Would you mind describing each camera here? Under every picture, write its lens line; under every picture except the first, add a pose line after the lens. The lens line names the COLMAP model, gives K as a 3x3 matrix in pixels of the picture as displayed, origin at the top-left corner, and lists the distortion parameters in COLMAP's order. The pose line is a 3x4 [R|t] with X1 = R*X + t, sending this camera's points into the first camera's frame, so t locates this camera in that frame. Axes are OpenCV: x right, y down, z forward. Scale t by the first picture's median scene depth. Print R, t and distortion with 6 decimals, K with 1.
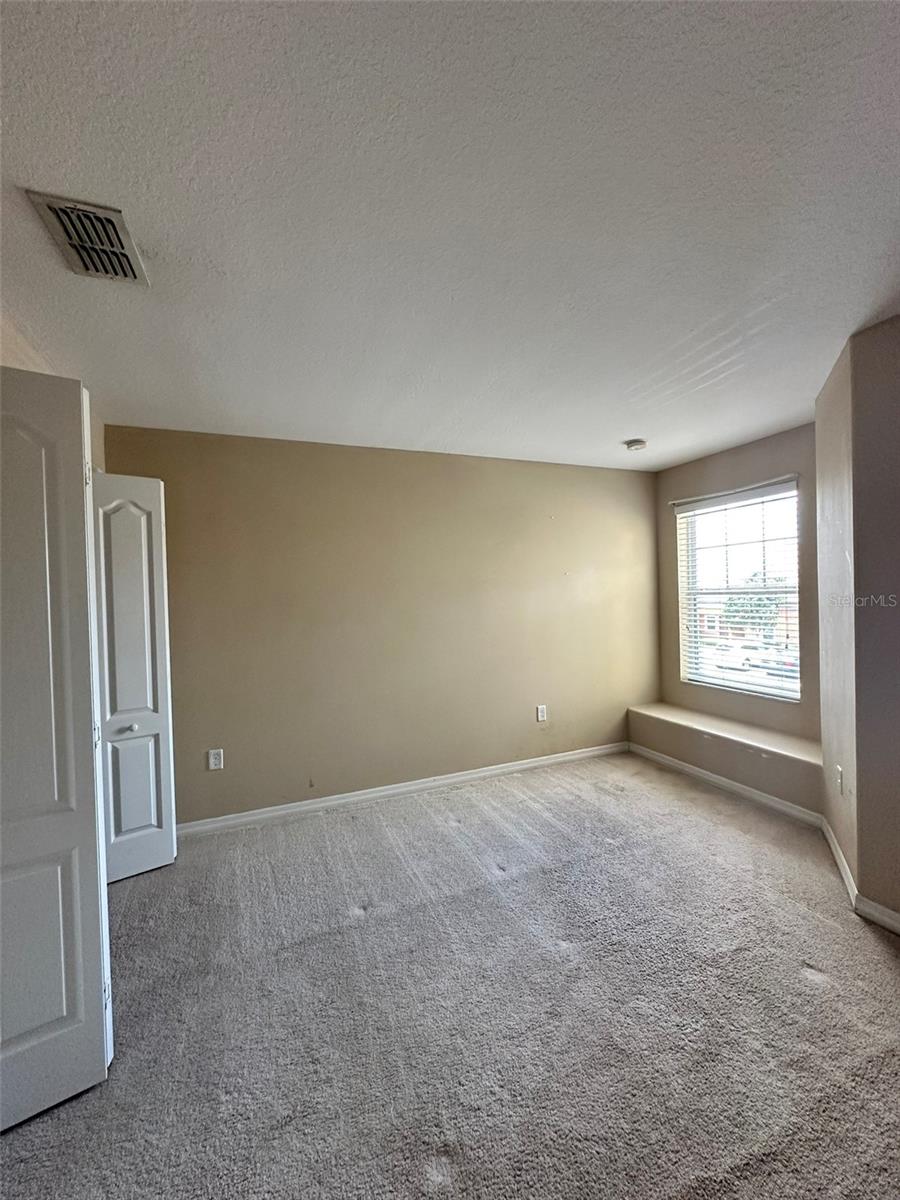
lens RADIAL K [[479.6, 0, 450.0], [0, 479.6, 600.0], [0, 0, 1]] dist [-0.001902, 0.000114]
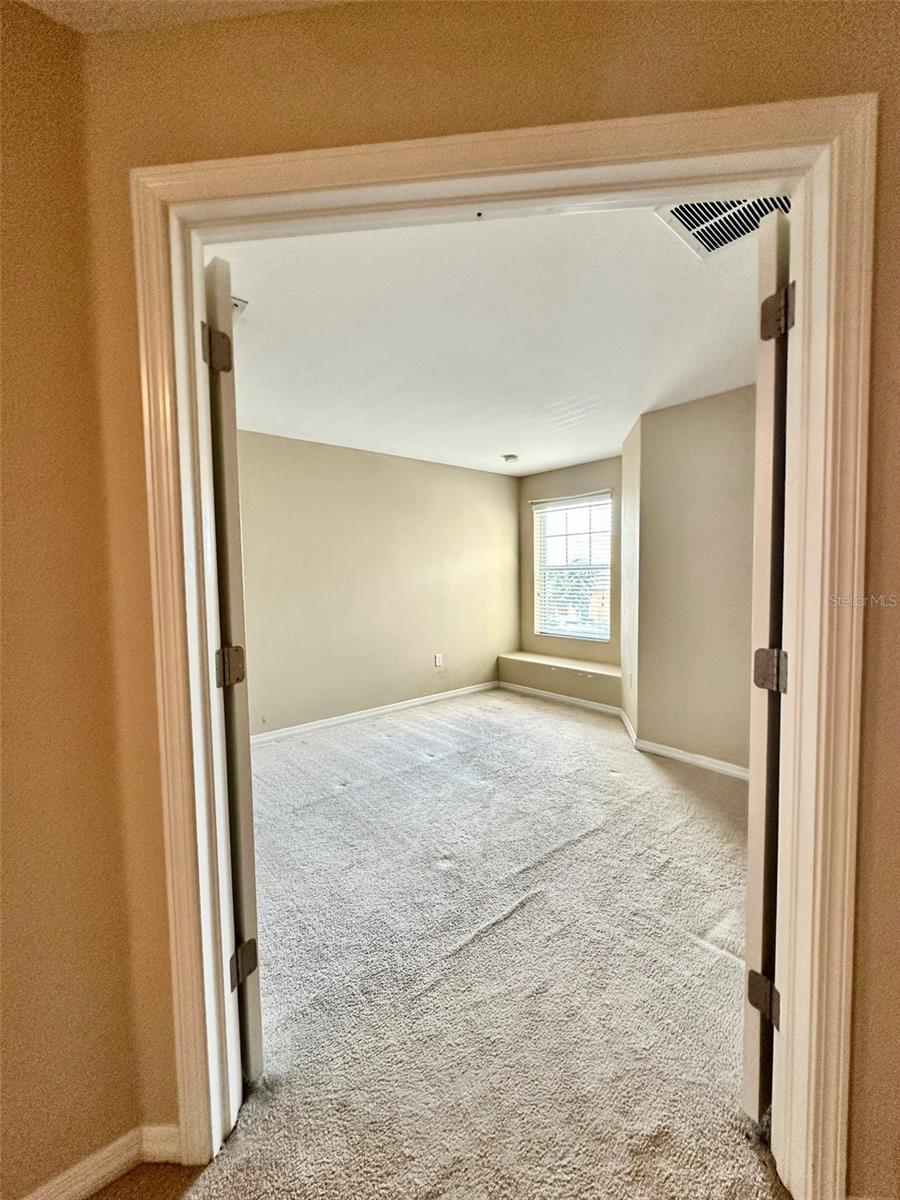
lens RADIAL K [[479.6, 0, 450.0], [0, 479.6, 600.0], [0, 0, 1]] dist [-0.001902, 0.000114]
pose [[0.951571, -0.002517, 0.307420, -0.210198], [-0.008922, 0.999319, 0.035798, 0.033853], [-0.307301, -0.036807, 0.950900, -0.274403]]
